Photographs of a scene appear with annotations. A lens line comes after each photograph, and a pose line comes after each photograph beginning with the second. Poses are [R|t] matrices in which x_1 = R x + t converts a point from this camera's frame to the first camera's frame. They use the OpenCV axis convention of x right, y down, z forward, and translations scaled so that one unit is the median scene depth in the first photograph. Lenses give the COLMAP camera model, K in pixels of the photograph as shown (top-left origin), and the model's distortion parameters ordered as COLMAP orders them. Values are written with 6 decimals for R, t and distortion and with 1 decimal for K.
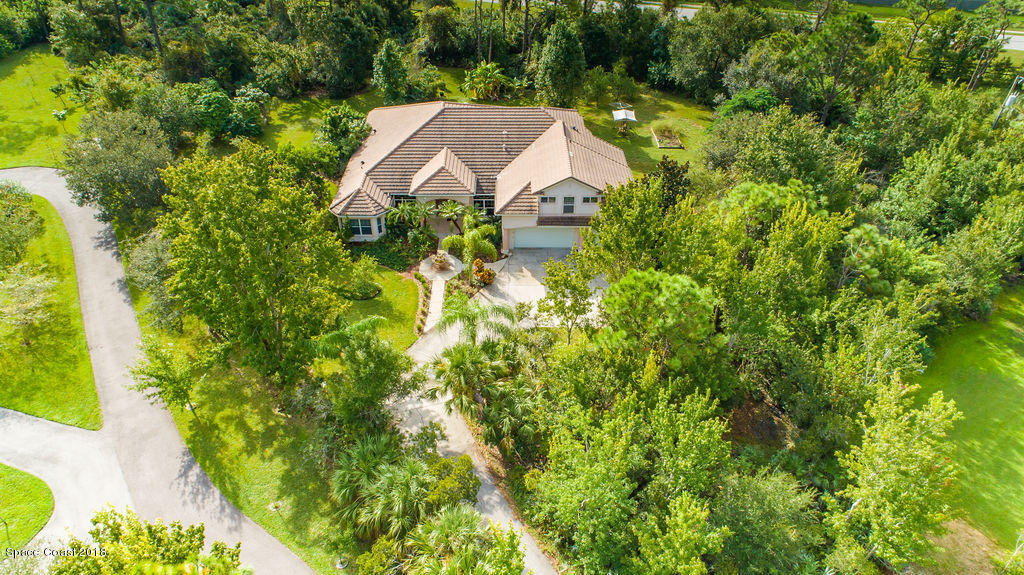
lens RADIAL K [[710.5, 0, 516.0], [0, 710.5, 284.9], [0, 0, 1]] dist [0.009200, 0.002730]
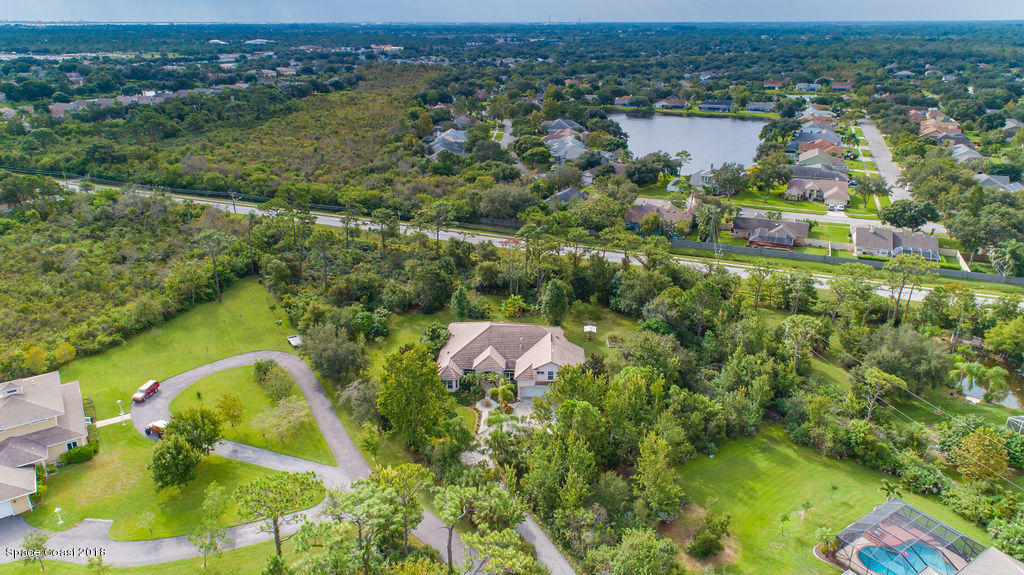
lens RADIAL K [[710.5, 0, 516.0], [0, 710.5, 284.9], [0, 0, 1]] dist [0.009200, 0.002730]
pose [[0.998608, 0.018739, -0.049306, 0.063219], [-0.030809, 0.965951, -0.256883, 0.145405], [0.042814, 0.258045, 0.965184, -0.928486]]
